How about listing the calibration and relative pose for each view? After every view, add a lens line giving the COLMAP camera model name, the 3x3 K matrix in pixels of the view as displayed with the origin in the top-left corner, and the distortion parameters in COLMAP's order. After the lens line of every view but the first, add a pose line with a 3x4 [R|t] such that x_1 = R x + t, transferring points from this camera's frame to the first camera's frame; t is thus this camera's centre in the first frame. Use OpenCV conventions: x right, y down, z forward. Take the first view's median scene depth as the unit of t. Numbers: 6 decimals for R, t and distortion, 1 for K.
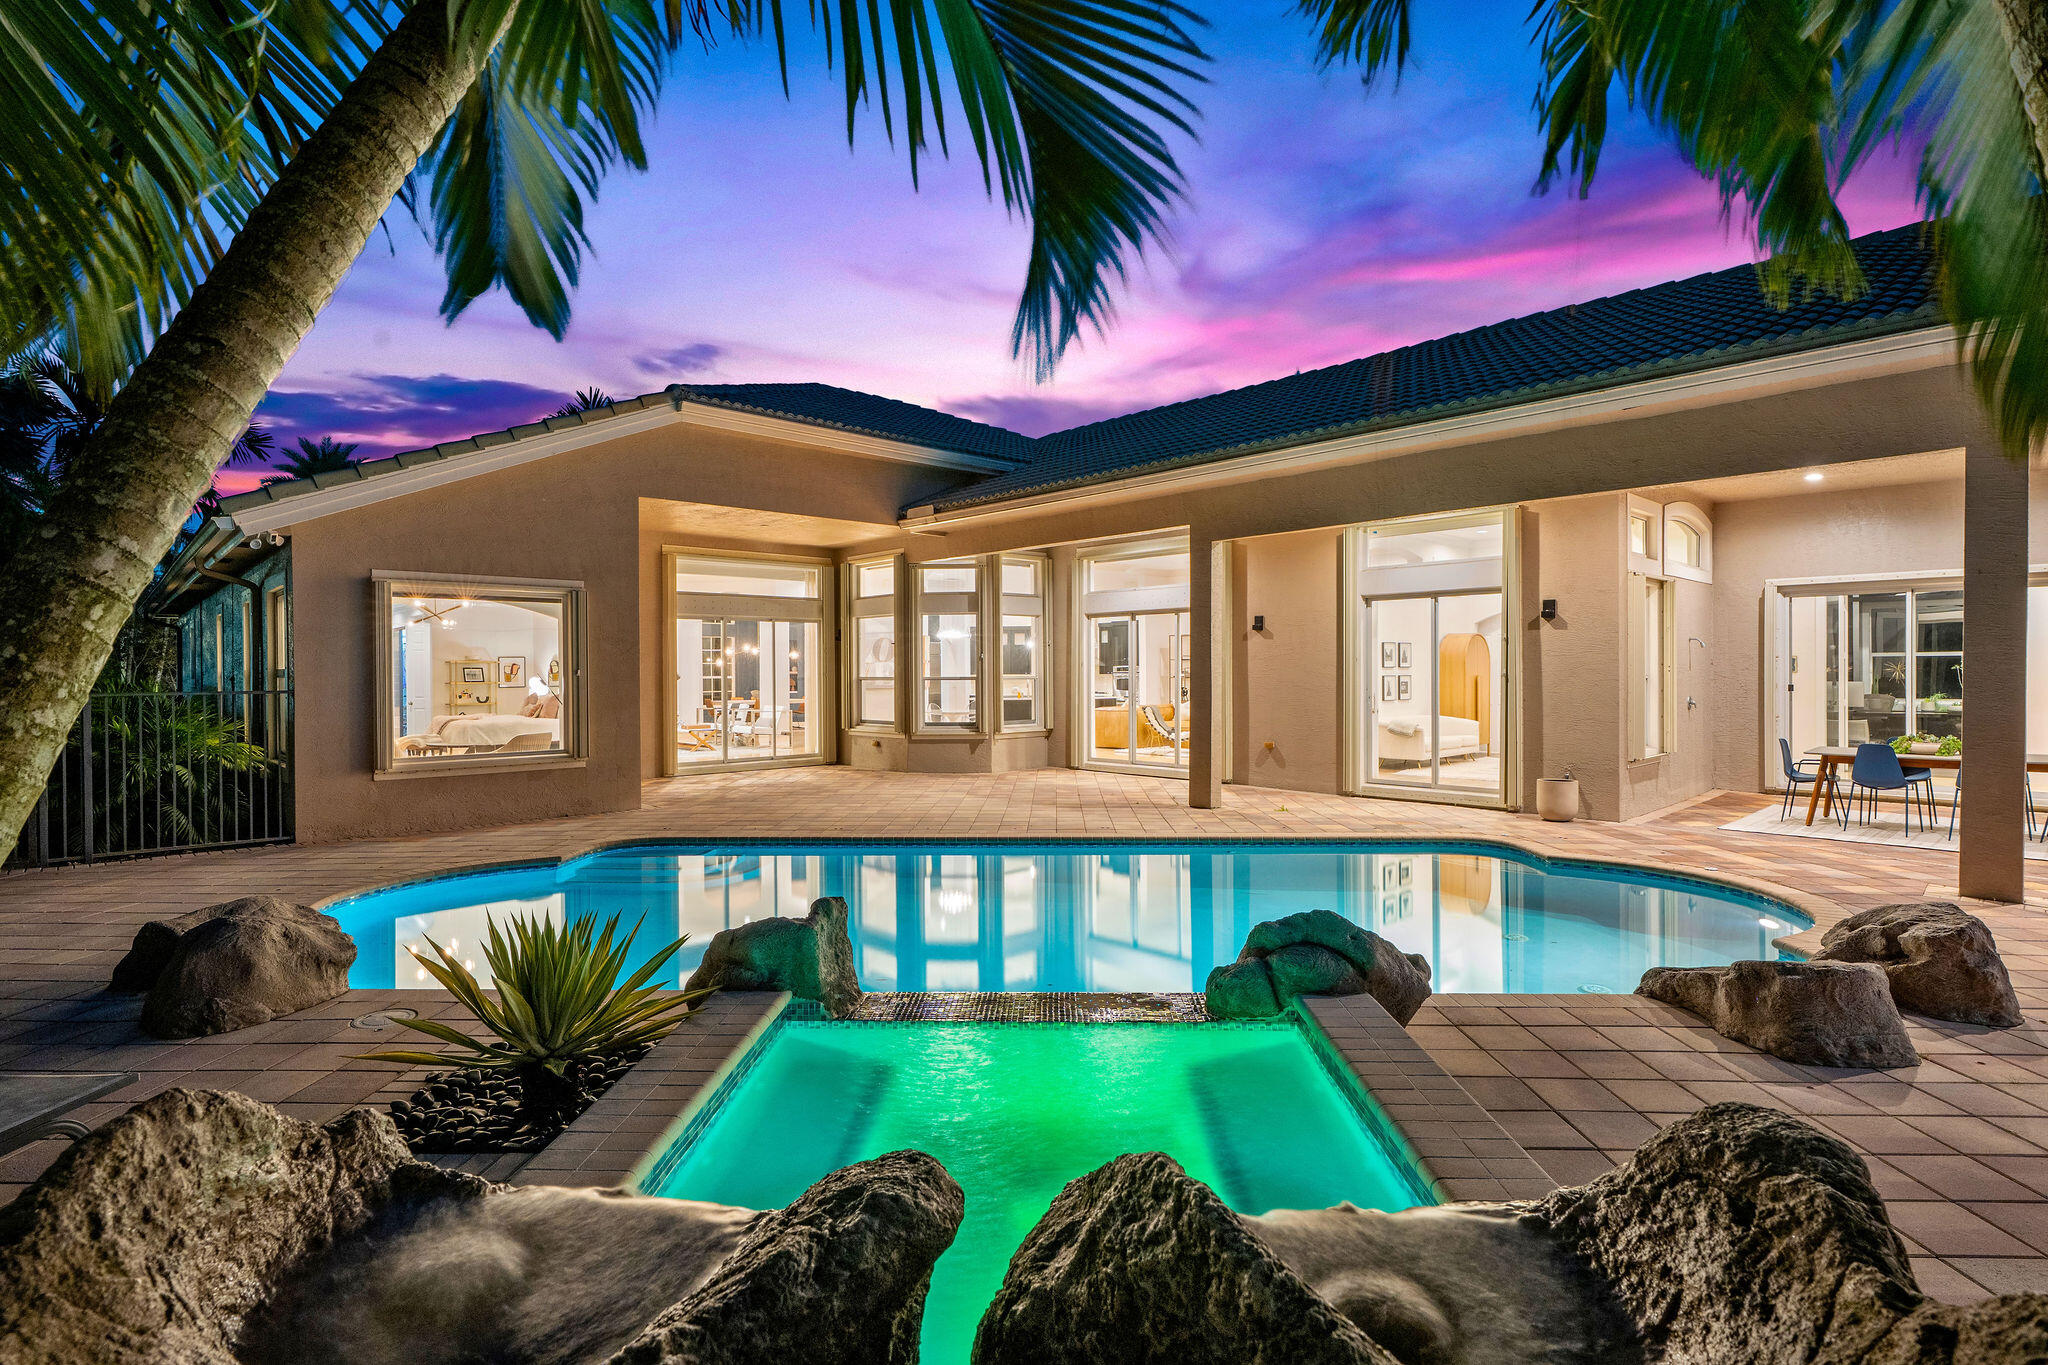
lens RADIAL K [[1010.5, 0, 1016.9], [0, 1010.5, 677.2], [0, 0, 1]] dist [0.006798, 0.000642]
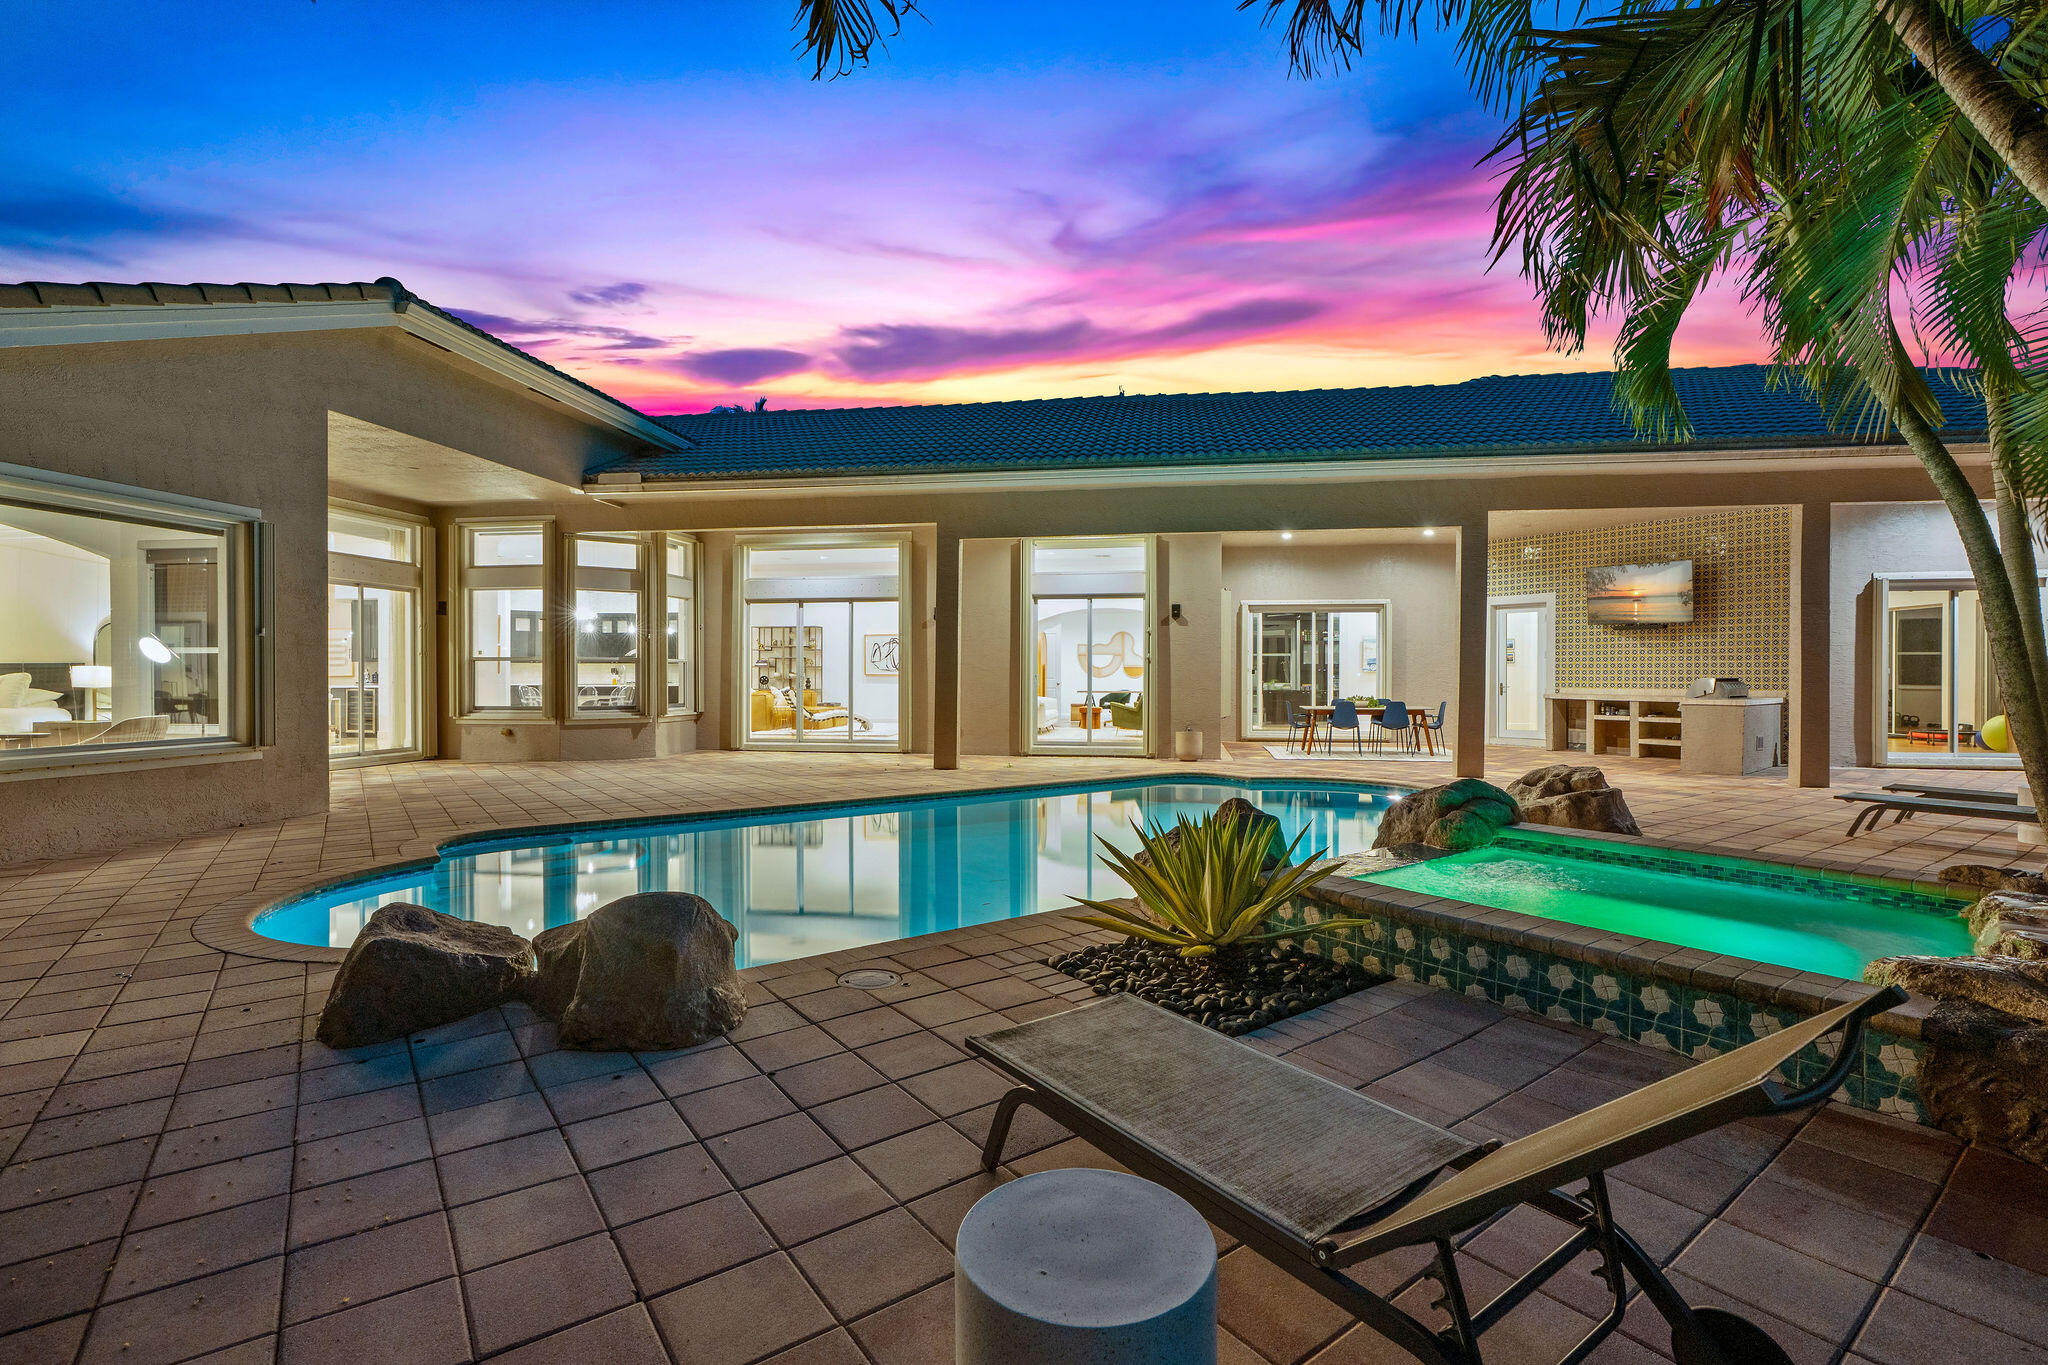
lens RADIAL K [[927.4, 0, 1026.8], [0, 927.4, 682.1], [0, 0, 1]] dist [0.000688, 0.000120]
pose [[0.787934, 0.002374, 0.615756, -0.293246], [-0.002417, 0.999997, -0.000762, 0.022435], [-0.615755, -0.000888, 0.787937, 0.080751]]
